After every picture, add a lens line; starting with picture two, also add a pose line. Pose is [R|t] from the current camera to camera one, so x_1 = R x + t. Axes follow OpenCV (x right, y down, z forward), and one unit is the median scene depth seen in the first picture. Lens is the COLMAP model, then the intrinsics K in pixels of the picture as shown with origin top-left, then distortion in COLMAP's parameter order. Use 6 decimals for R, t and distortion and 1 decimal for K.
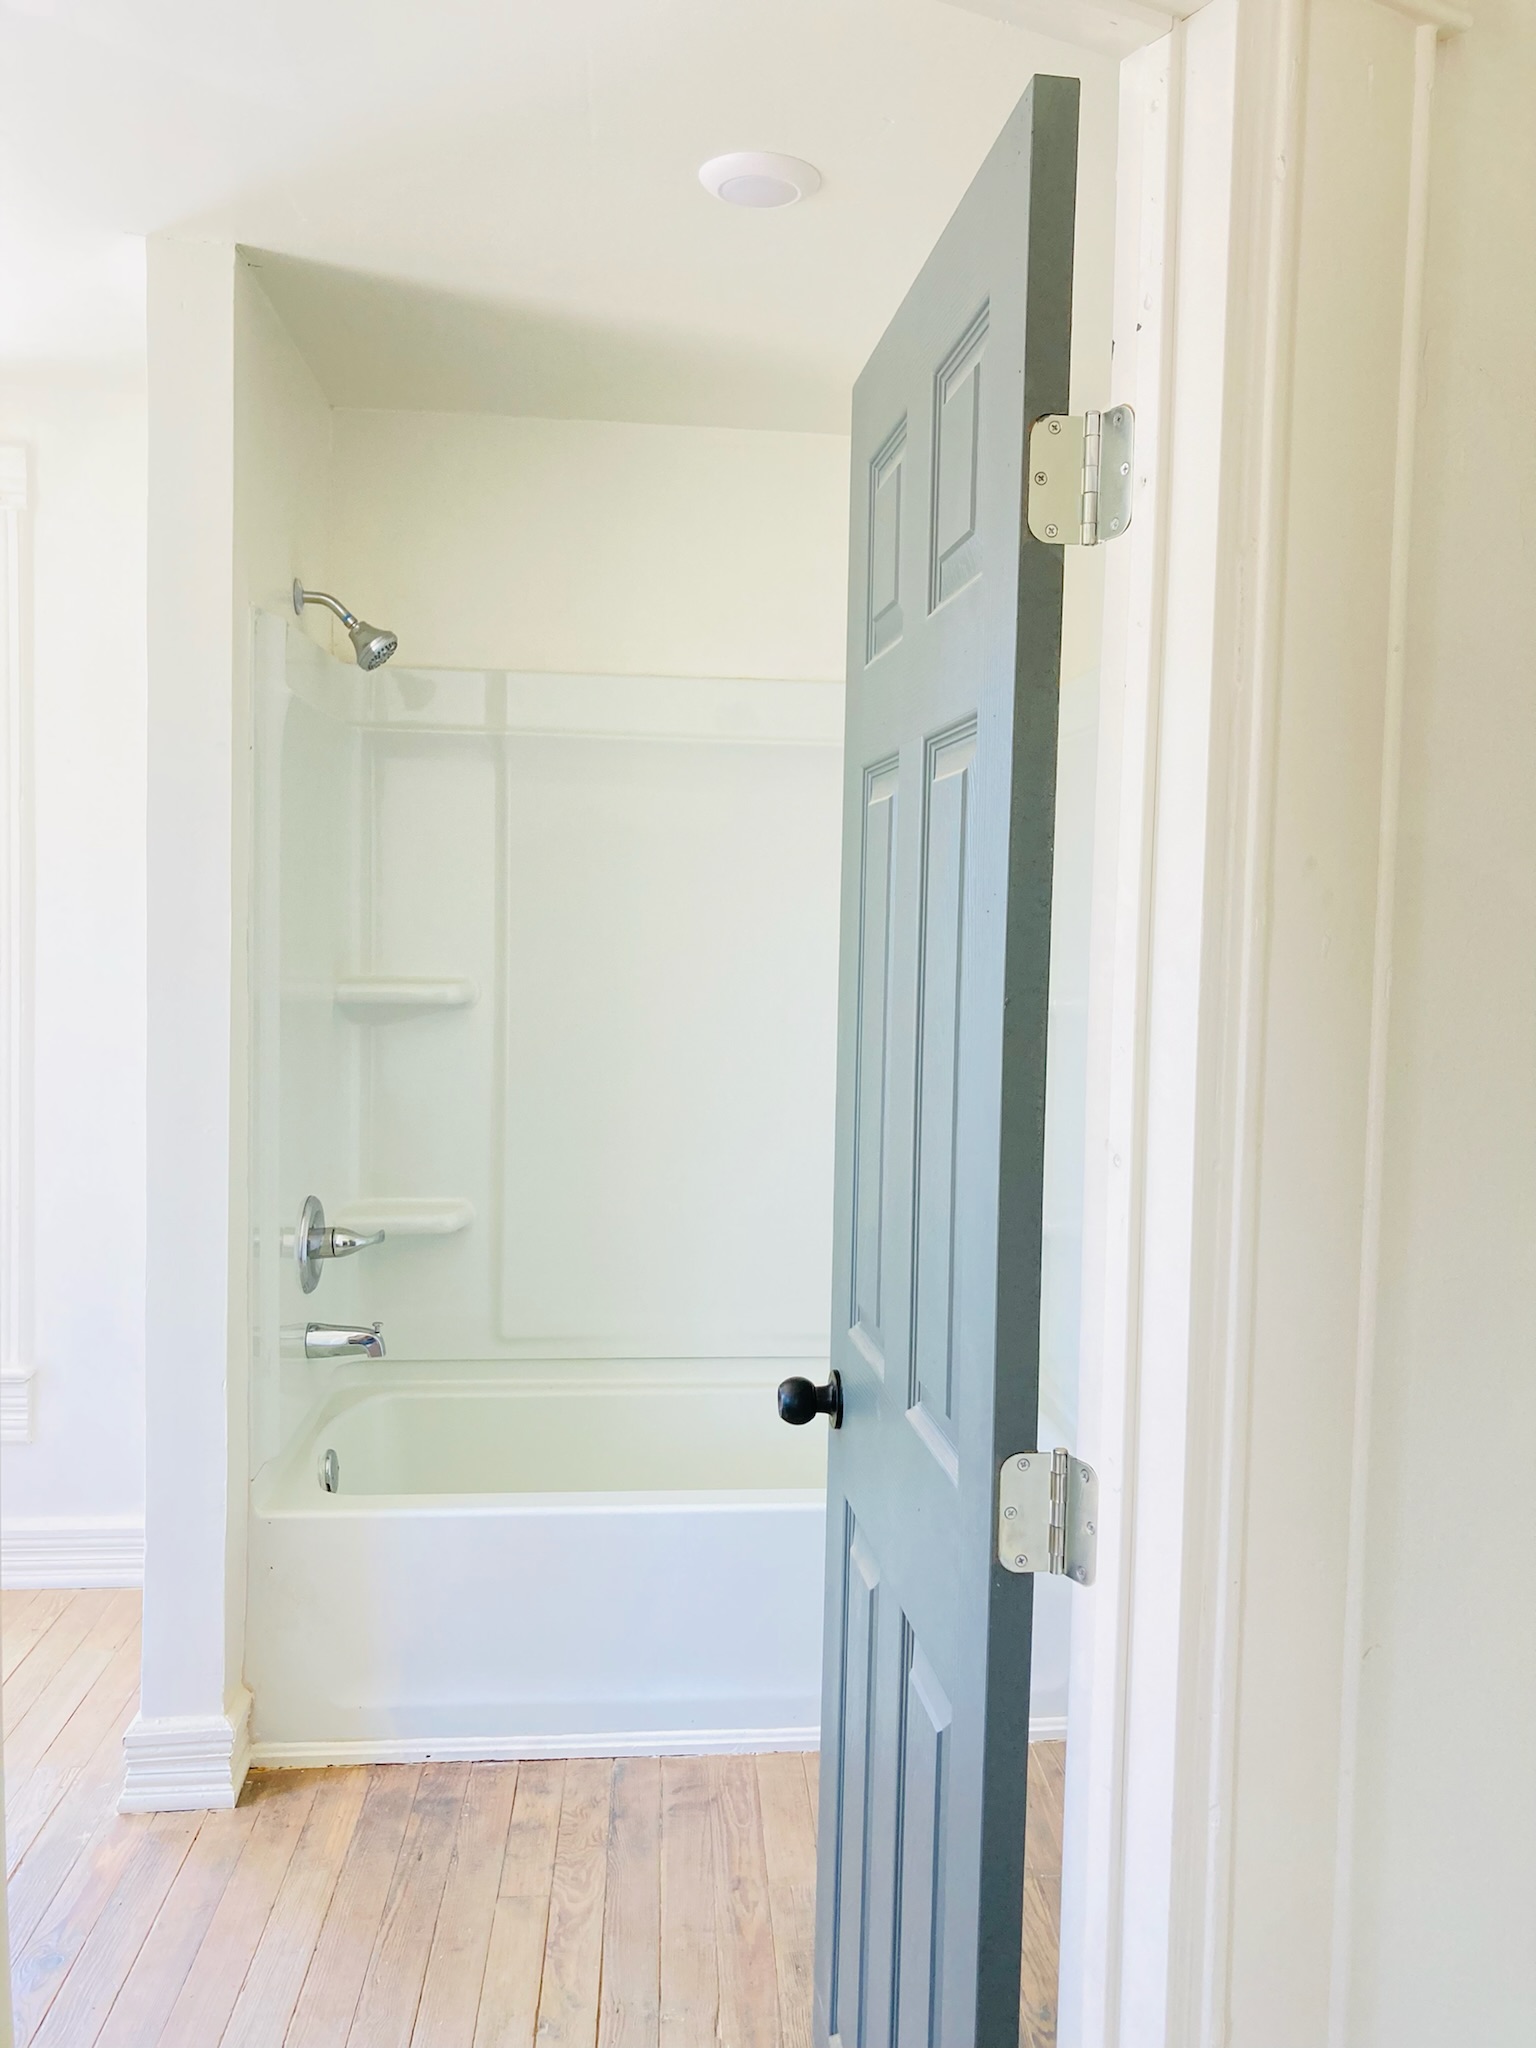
lens RADIAL K [[1677.7, 0, 776.3], [0, 1677.7, 1021.0], [0, 0, 1]] dist [0.004093, -0.011765]
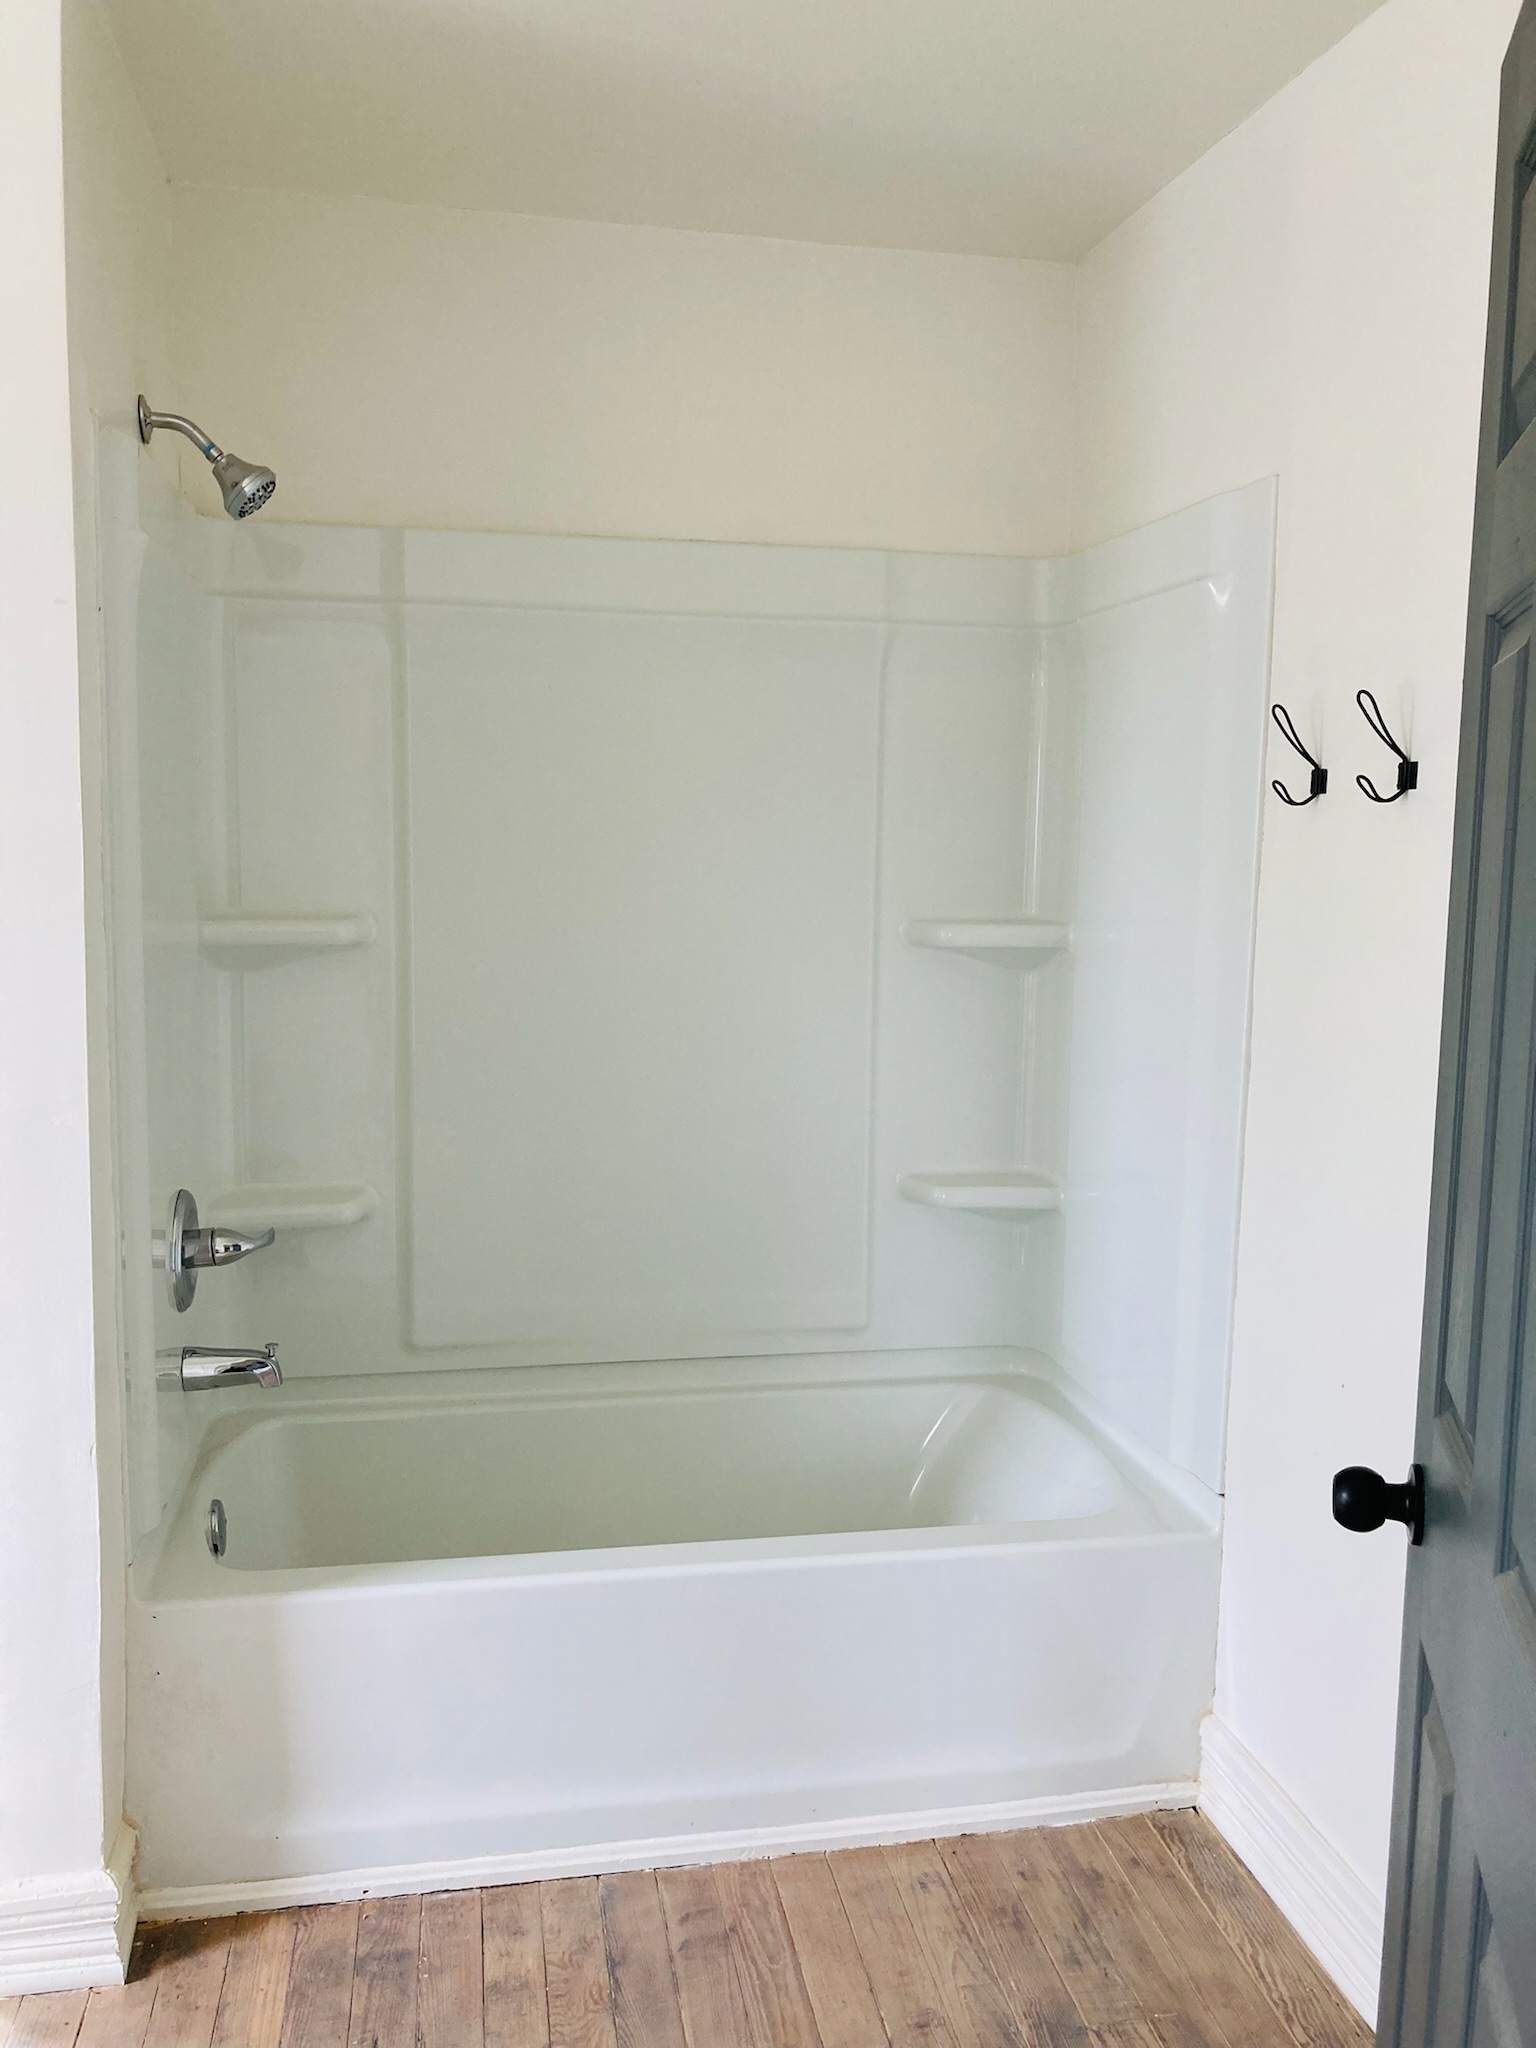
lens RADIAL K [[1699.3, 0, 765.4], [0, 1699.3, 1025.8], [0, 0, 1]] dist [0.051951, -0.086204]
pose [[0.994849, -0.019873, 0.099406, -0.092499], [0.014380, 0.998346, 0.055664, -0.017212], [-0.100347, -0.053947, 0.993489, 0.195306]]
